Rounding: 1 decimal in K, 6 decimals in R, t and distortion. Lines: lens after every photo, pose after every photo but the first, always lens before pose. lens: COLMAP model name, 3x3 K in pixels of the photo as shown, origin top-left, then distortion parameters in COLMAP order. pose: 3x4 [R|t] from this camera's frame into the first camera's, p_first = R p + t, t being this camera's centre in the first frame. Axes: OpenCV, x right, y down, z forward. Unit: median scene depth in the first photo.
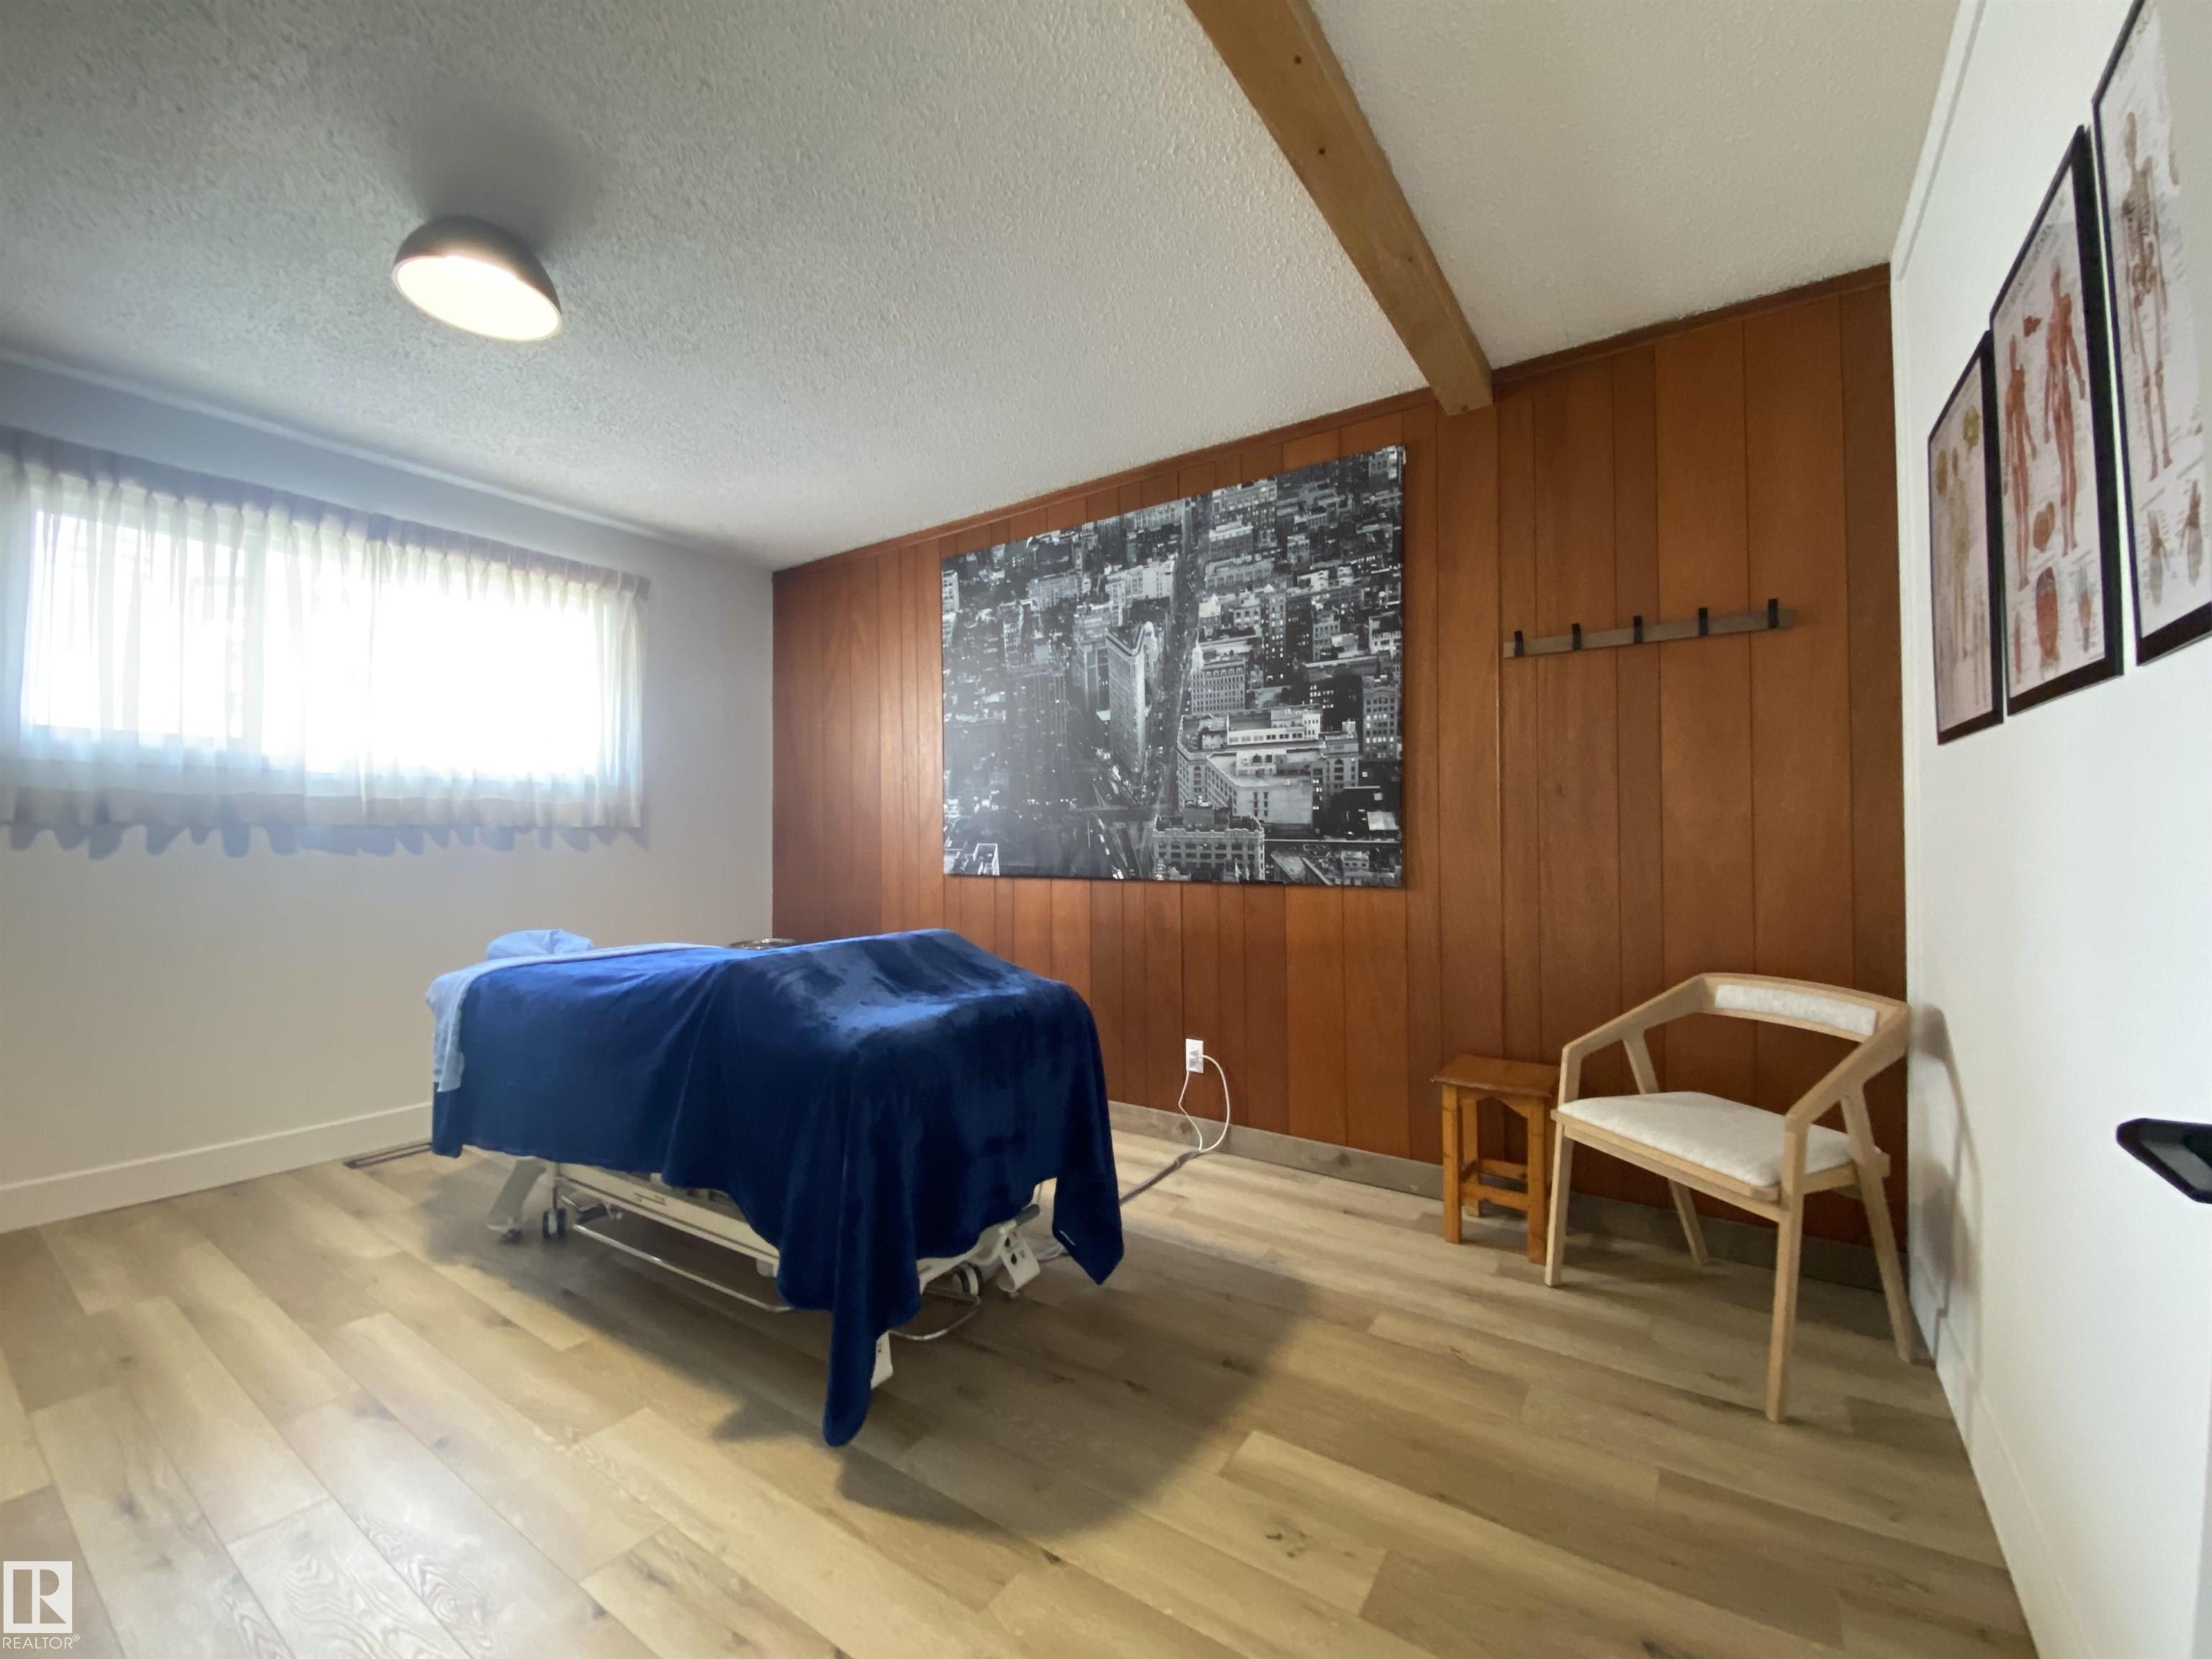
lens RADIAL K [[915.5, 0, 1106.0], [0, 915.5, 829.5], [0, 0, 1]] dist [-0.002105, -0.000514]
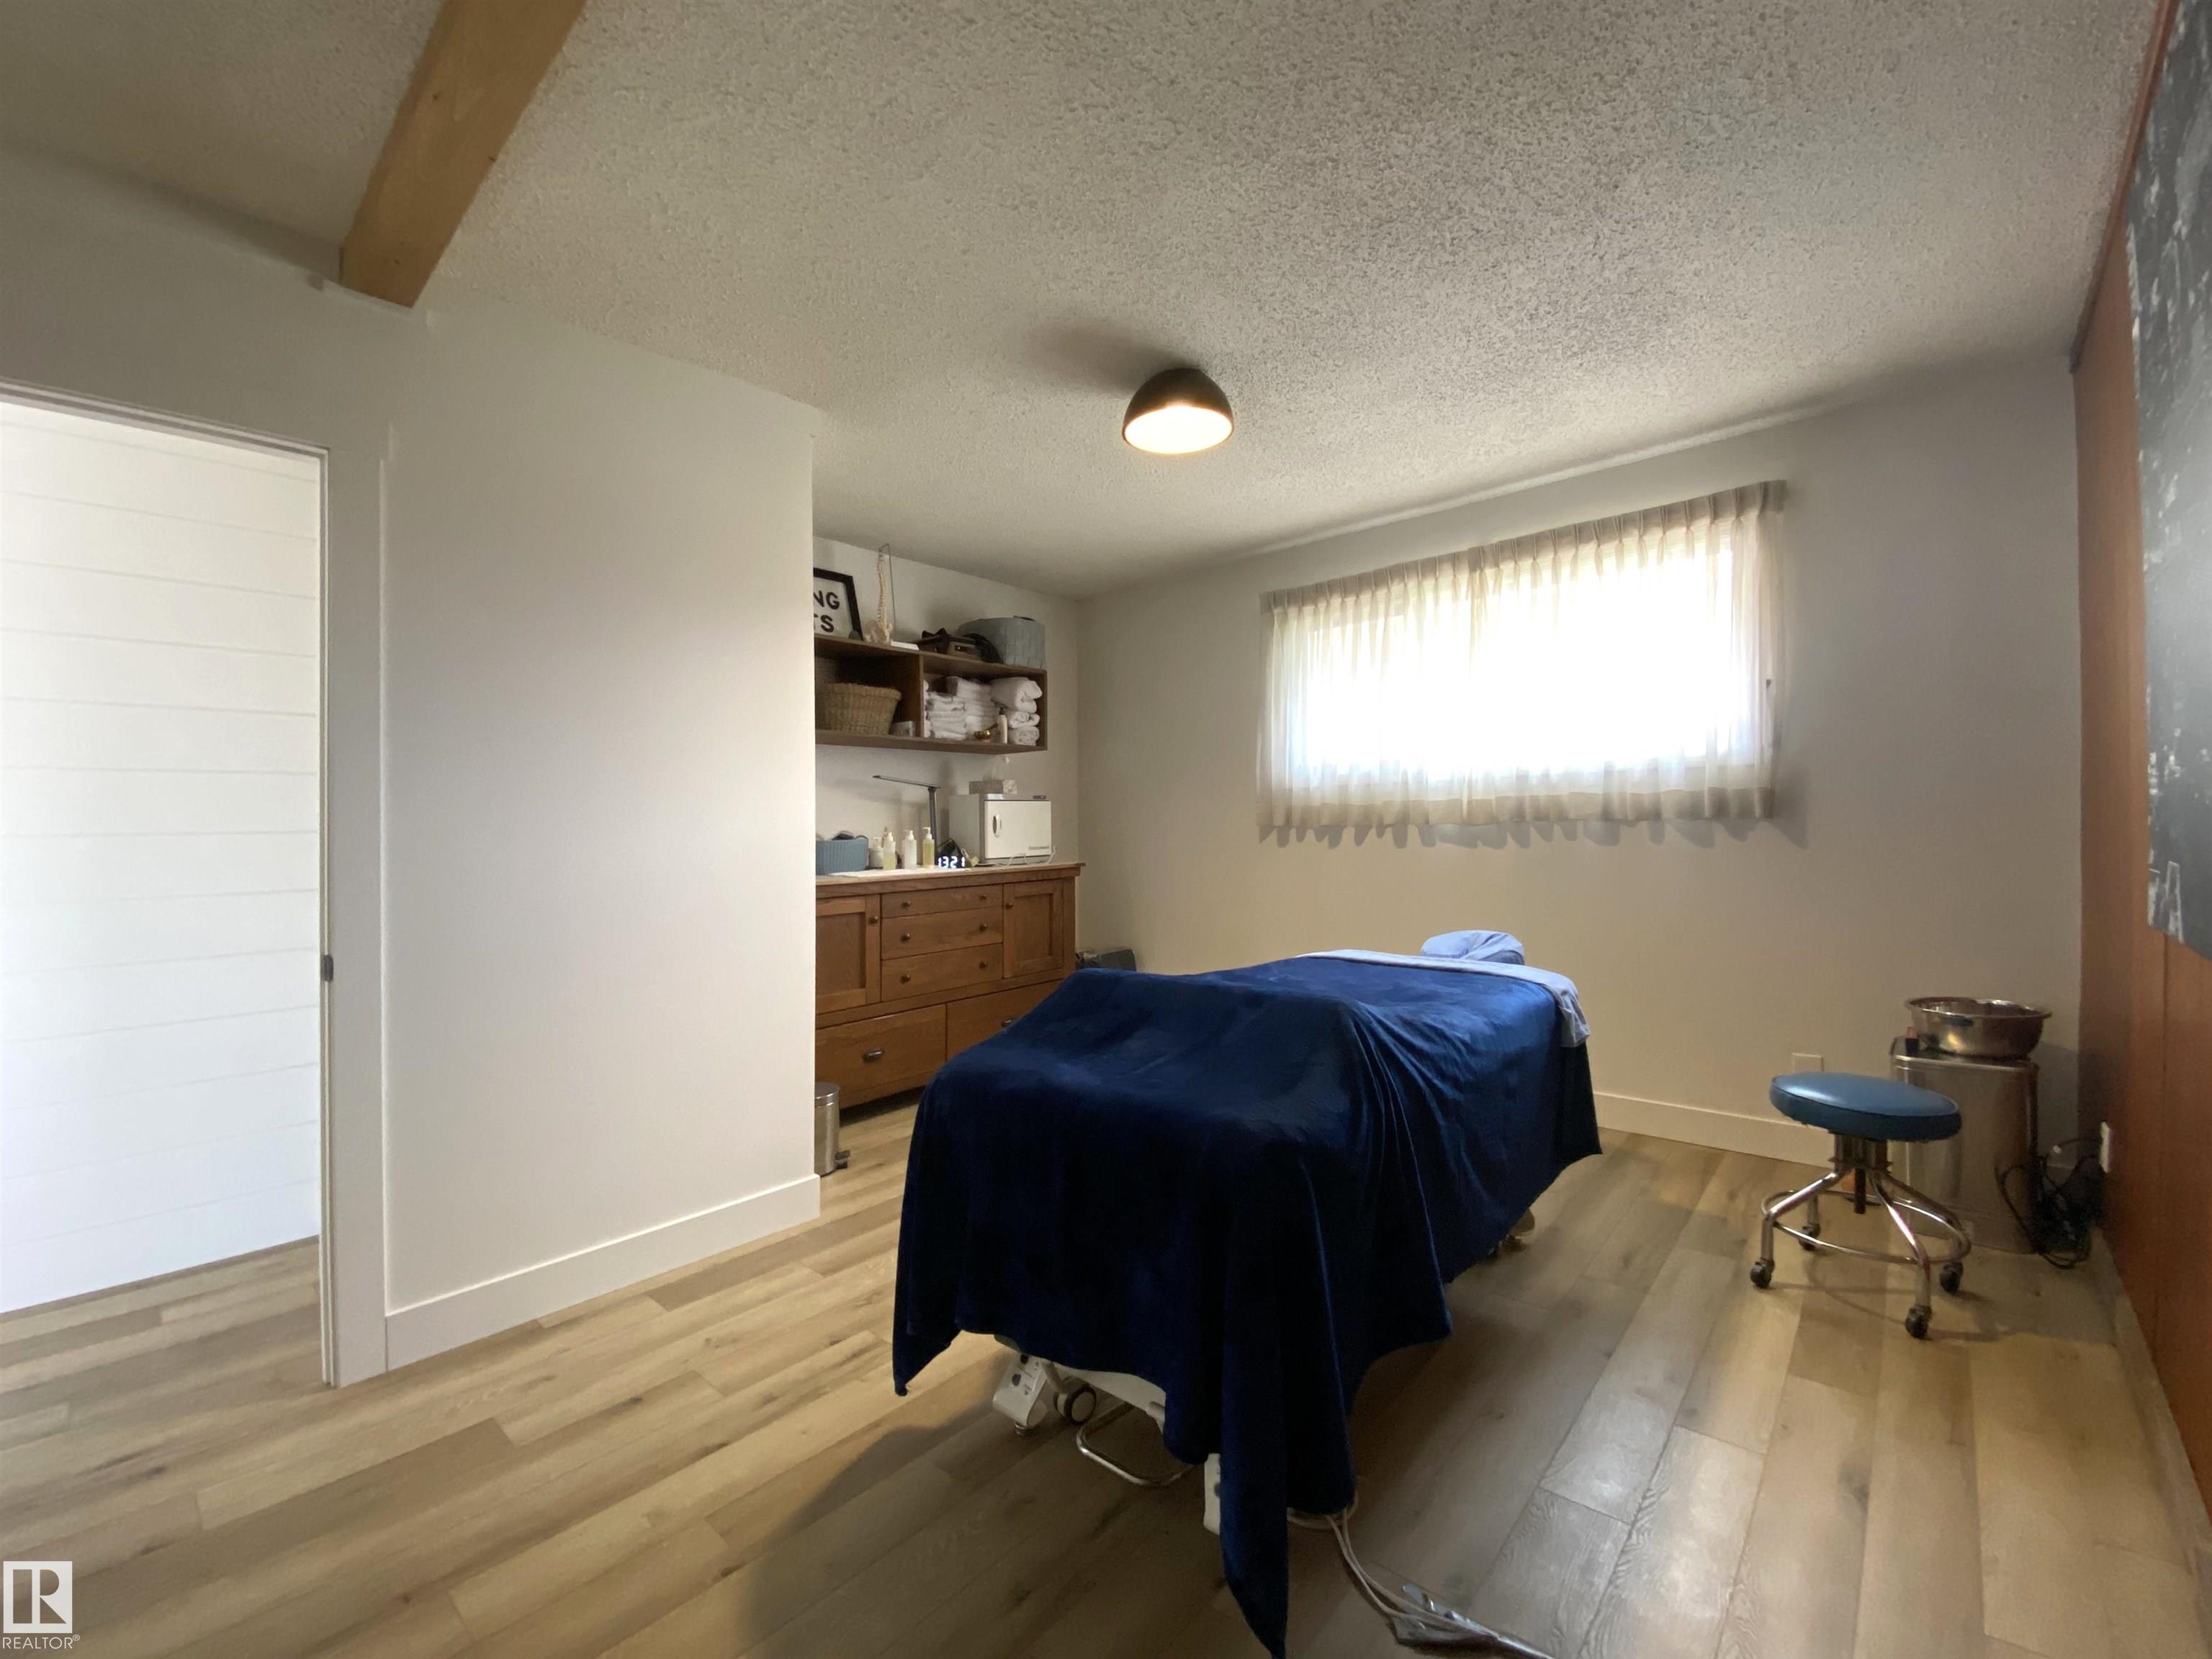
lens RADIAL K [[915.5, 0, 1106.0], [0, 915.5, 829.5], [0, 0, 1]] dist [-0.002105, -0.000514]
pose [[-0.135985, 0.016488, -0.990574, 0.416055], [0.036921, 0.999251, 0.011564, -0.027562], [0.990023, -0.035000, -0.136492, 0.727059]]
